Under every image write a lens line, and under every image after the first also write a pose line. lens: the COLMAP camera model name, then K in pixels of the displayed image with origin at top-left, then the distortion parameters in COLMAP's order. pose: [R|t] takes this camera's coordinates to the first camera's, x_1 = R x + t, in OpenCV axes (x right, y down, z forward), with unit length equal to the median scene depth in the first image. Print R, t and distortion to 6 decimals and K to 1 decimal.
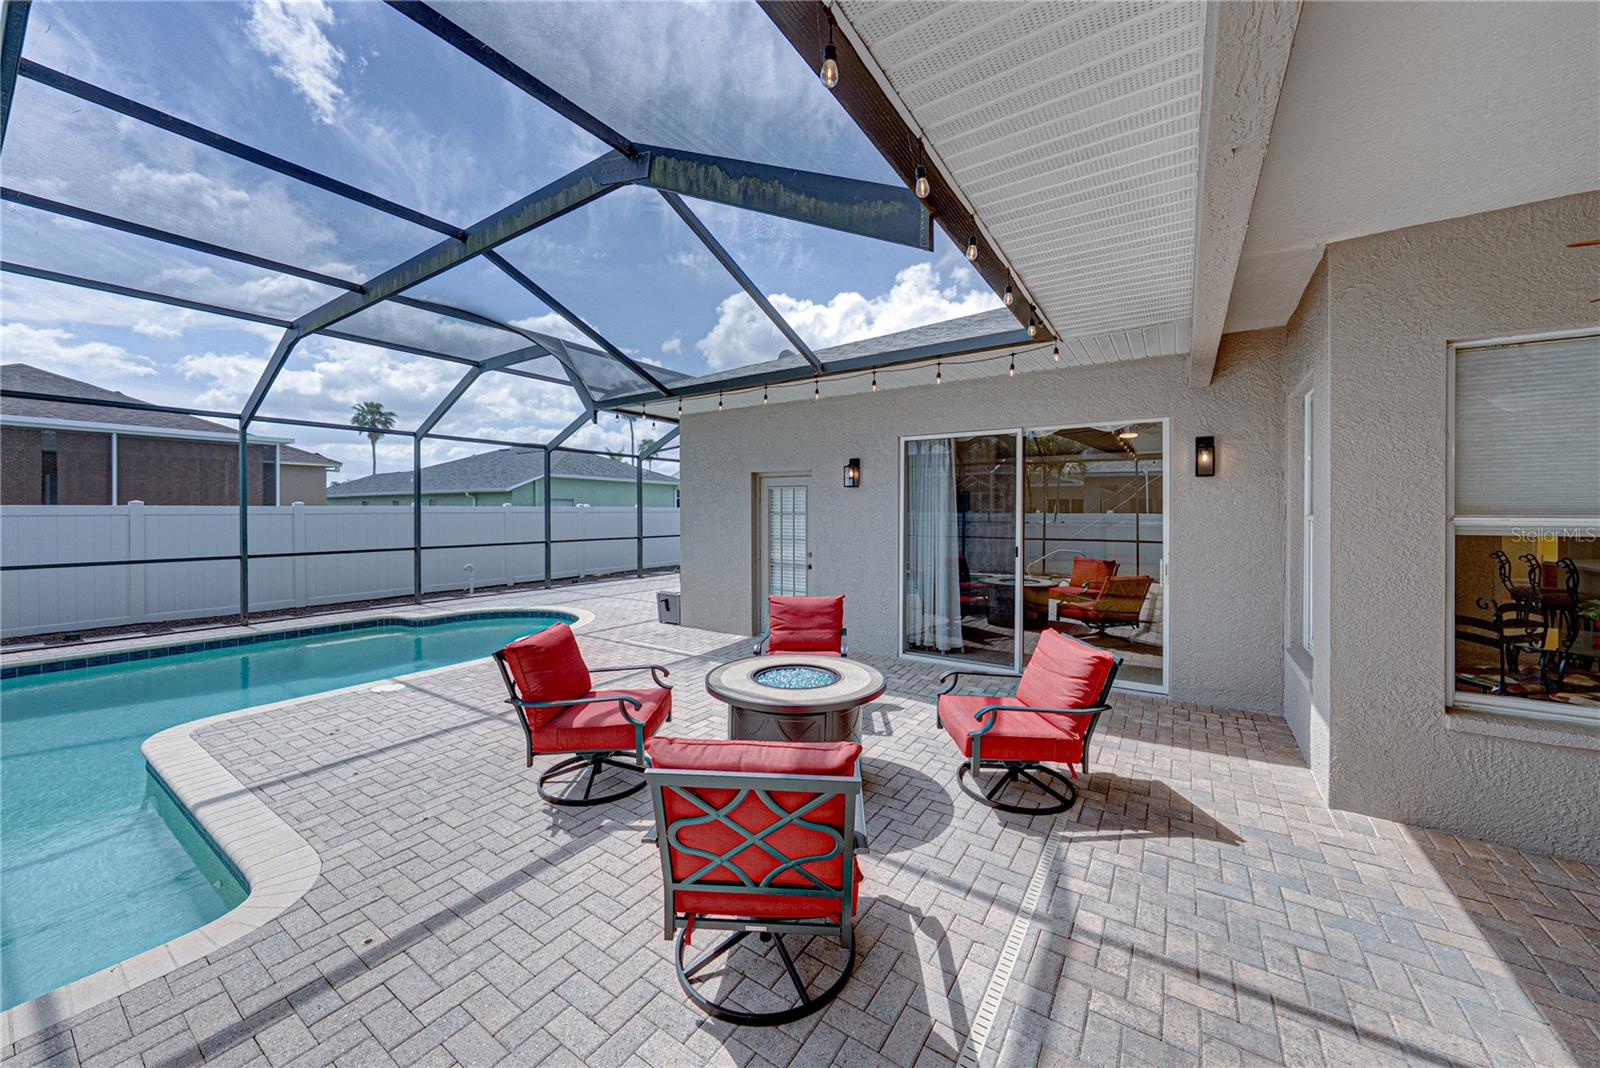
lens RADIAL K [[561.7, 0, 829.8], [0, 561.7, 513.3], [0, 0, 1]] dist [-0.002511, -0.000027]
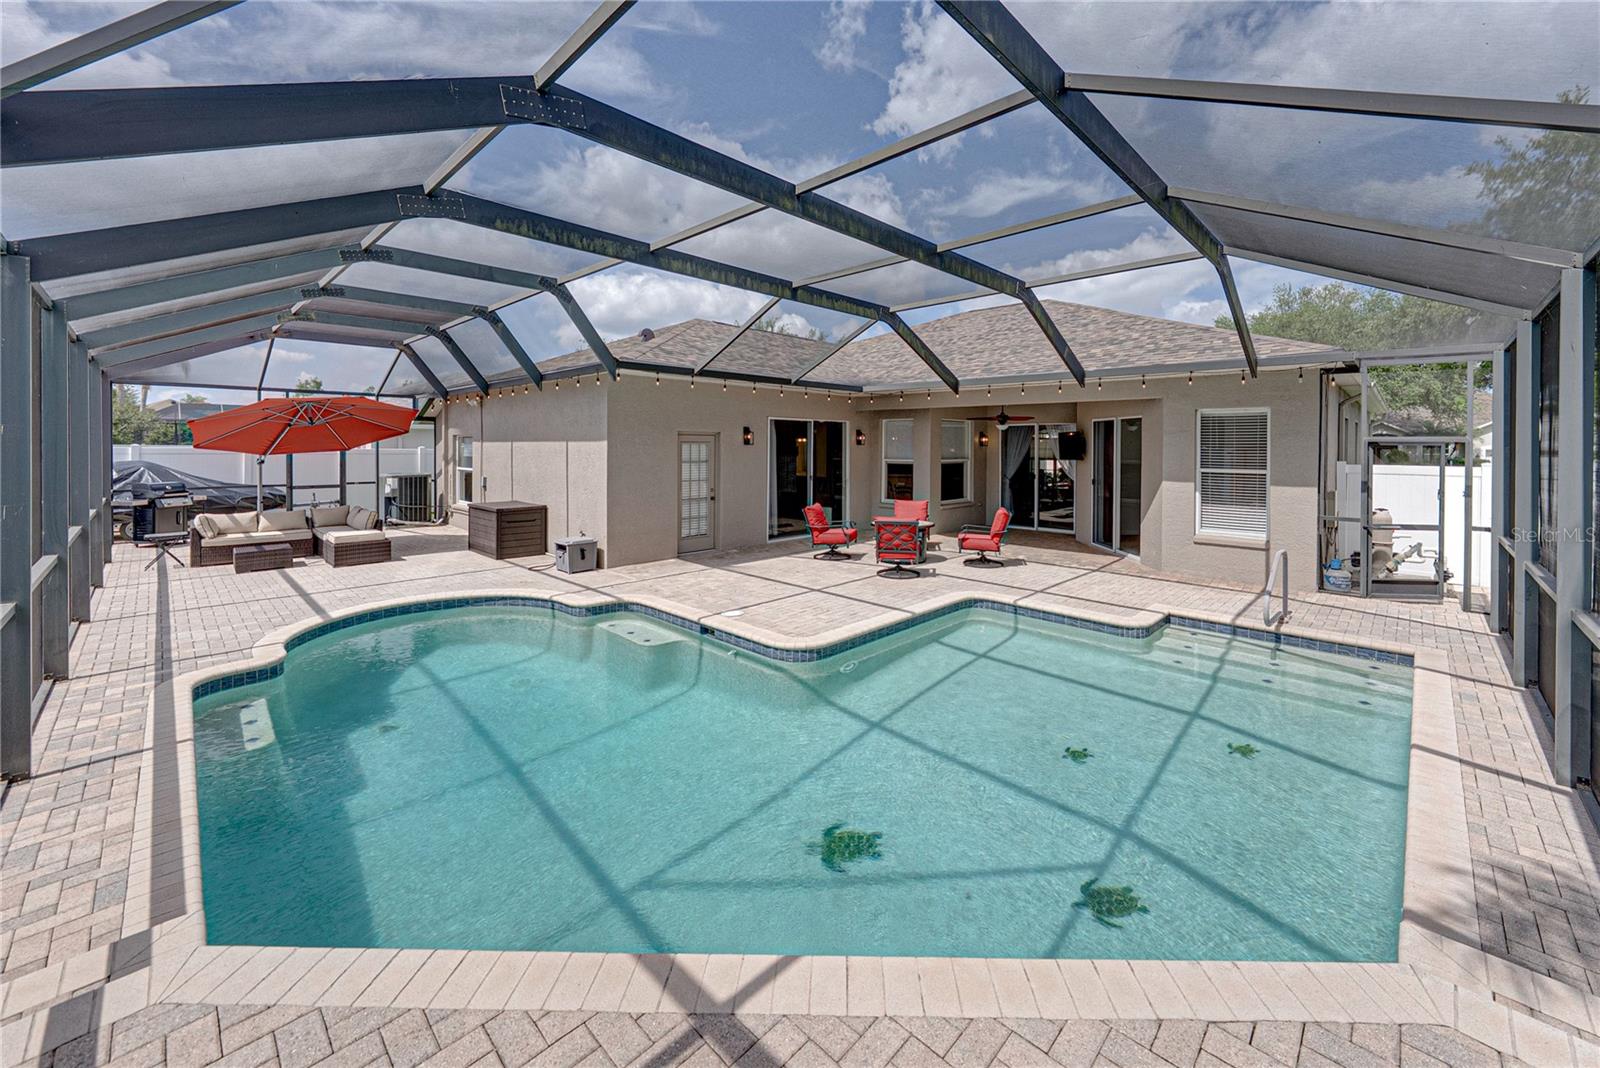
lens RADIAL K [[628.0, 0, 848.0], [0, 628.0, 433.2], [0, 0, 1]] dist [-0.007670, -0.000777]
pose [[0.172101, 0.020317, 0.984870, -1.498515], [-0.002448, 0.999793, -0.020197, -0.040377], [-0.985076, 0.001065, 0.172115, 0.362919]]
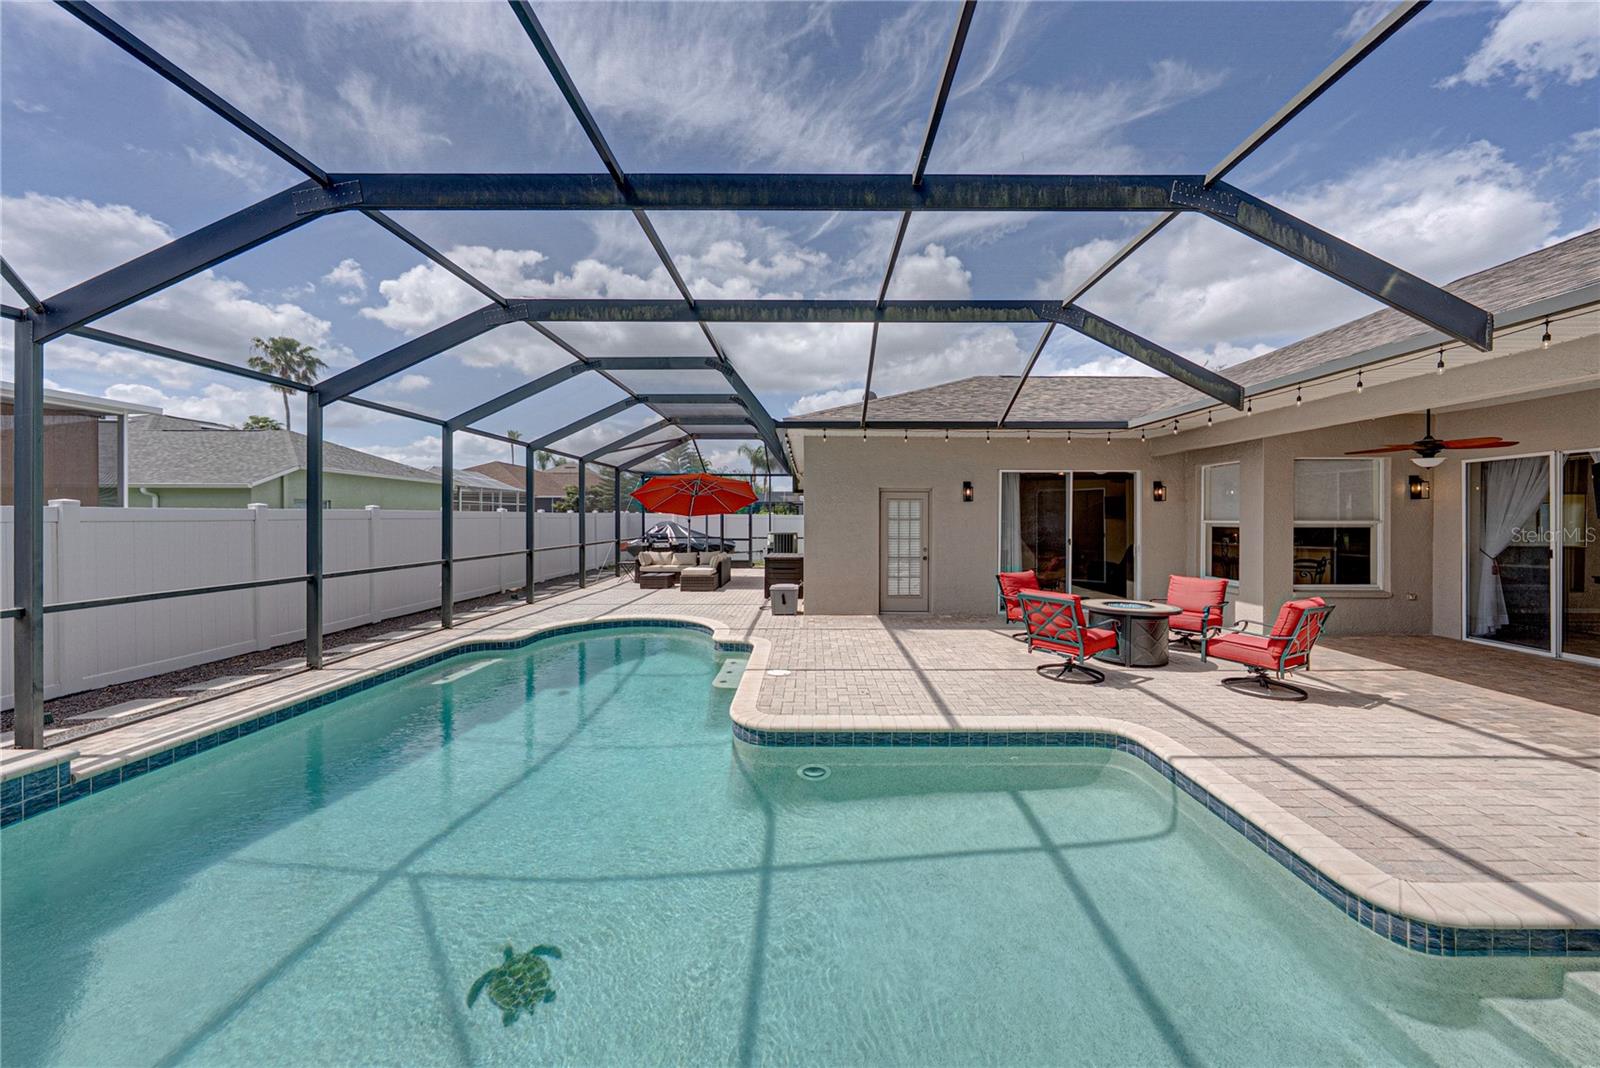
lens RADIAL K [[553.8, 0, 801.4], [0, 553.8, 515.0], [0, 0, 1]] dist [0.008806, 0.000107]
pose [[0.835848, 0.001734, 0.548958, -0.981212], [-0.000034, 0.999995, -0.003106, -0.006767], [-0.548961, 0.002577, 0.835844, 0.021508]]
